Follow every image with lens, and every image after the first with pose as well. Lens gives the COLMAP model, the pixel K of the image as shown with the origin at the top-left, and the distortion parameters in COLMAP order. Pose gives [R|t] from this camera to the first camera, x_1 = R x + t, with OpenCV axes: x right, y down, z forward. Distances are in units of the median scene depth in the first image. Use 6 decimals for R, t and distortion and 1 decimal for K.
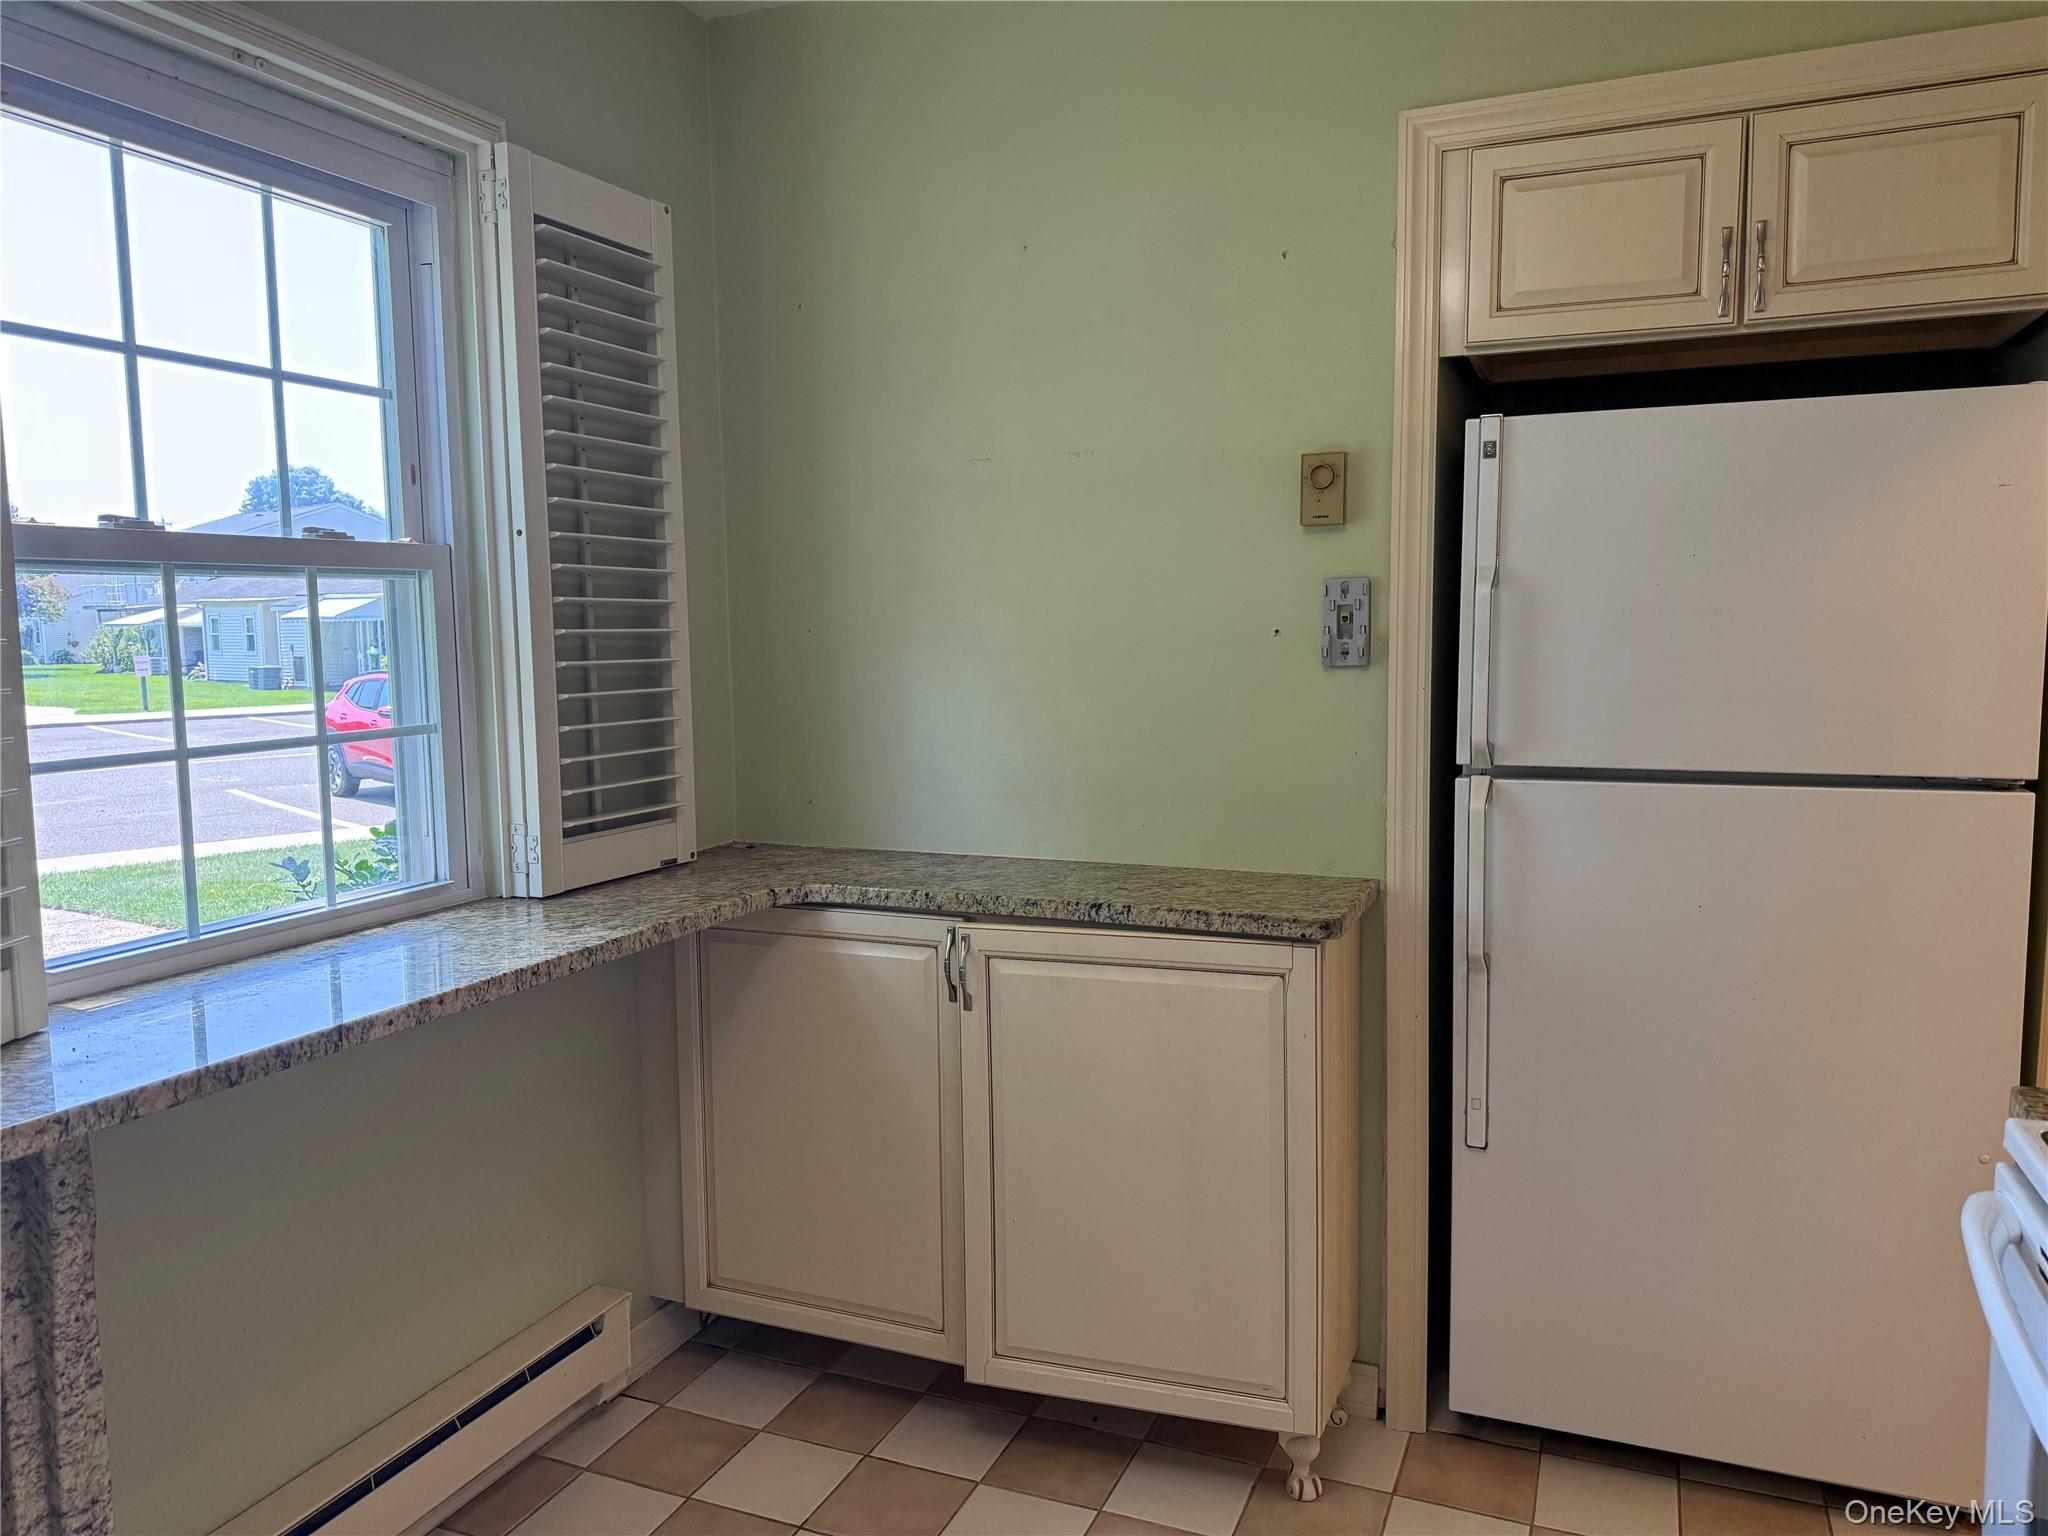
lens RADIAL K [[1448.9, 0, 1024.0], [0, 1448.9, 768.0], [0, 0, 1]] dist [0.019250, -0.006034]
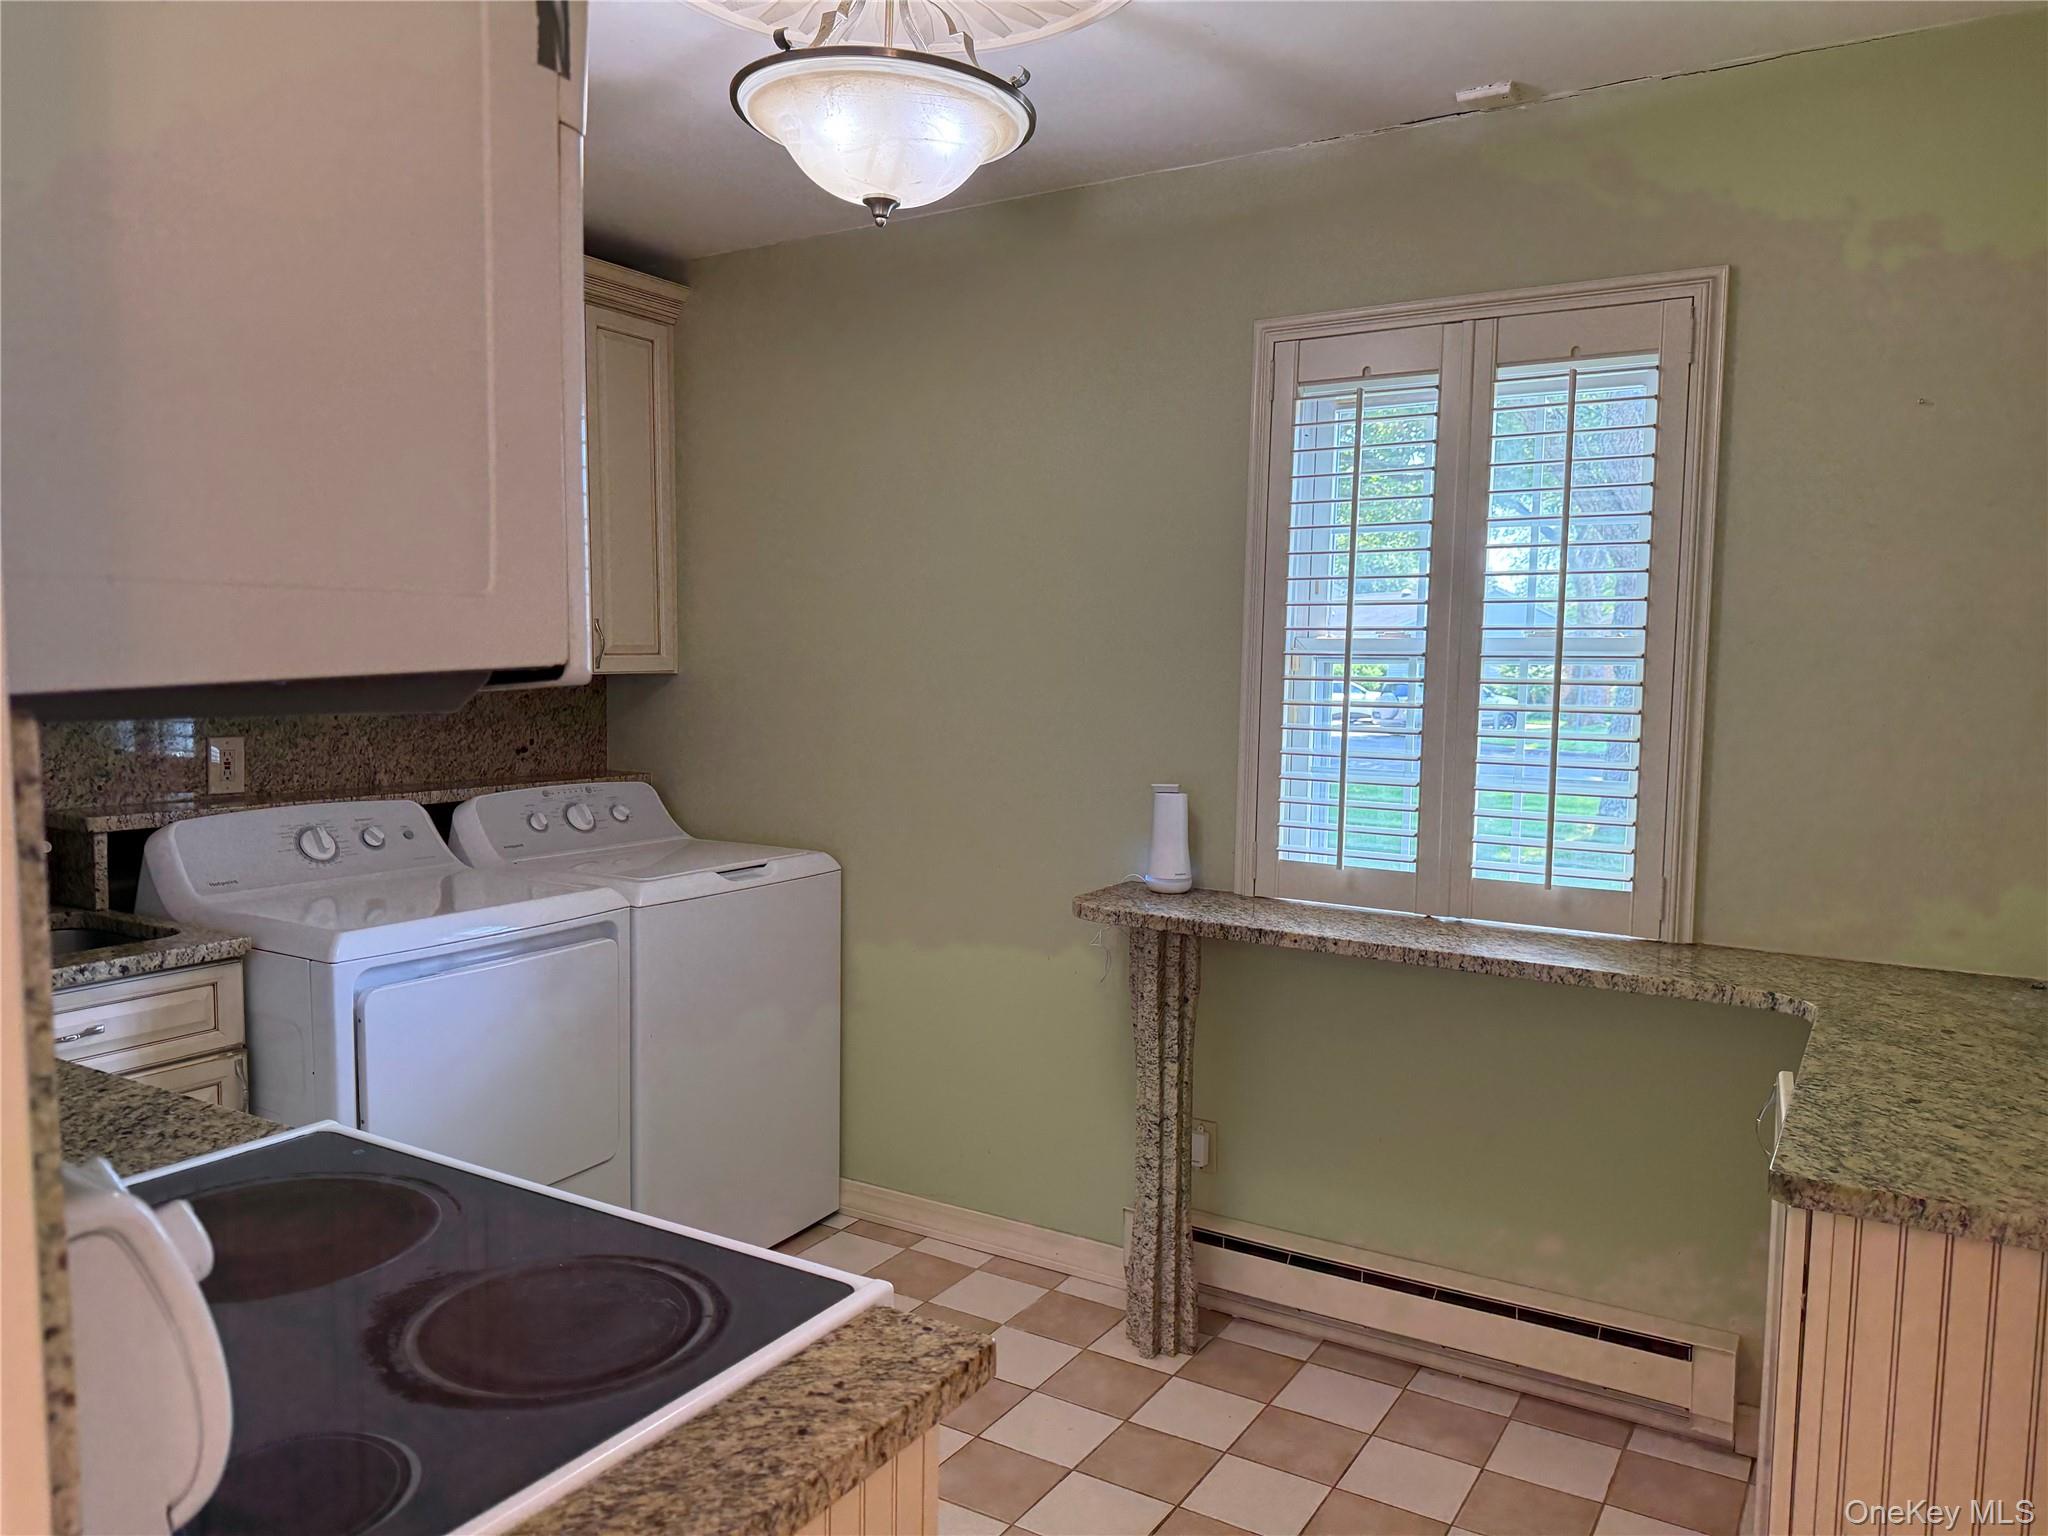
lens RADIAL K [[1448.9, 0, 1024.0], [0, 1448.9, 768.0], [0, 0, 1]] dist [0.019250, -0.006034]
pose [[-0.147147, 0.091755, -0.984850, 0.960992], [-0.112677, 0.987651, 0.108852, -0.129093], [0.982676, 0.126987, -0.134991, 0.717517]]
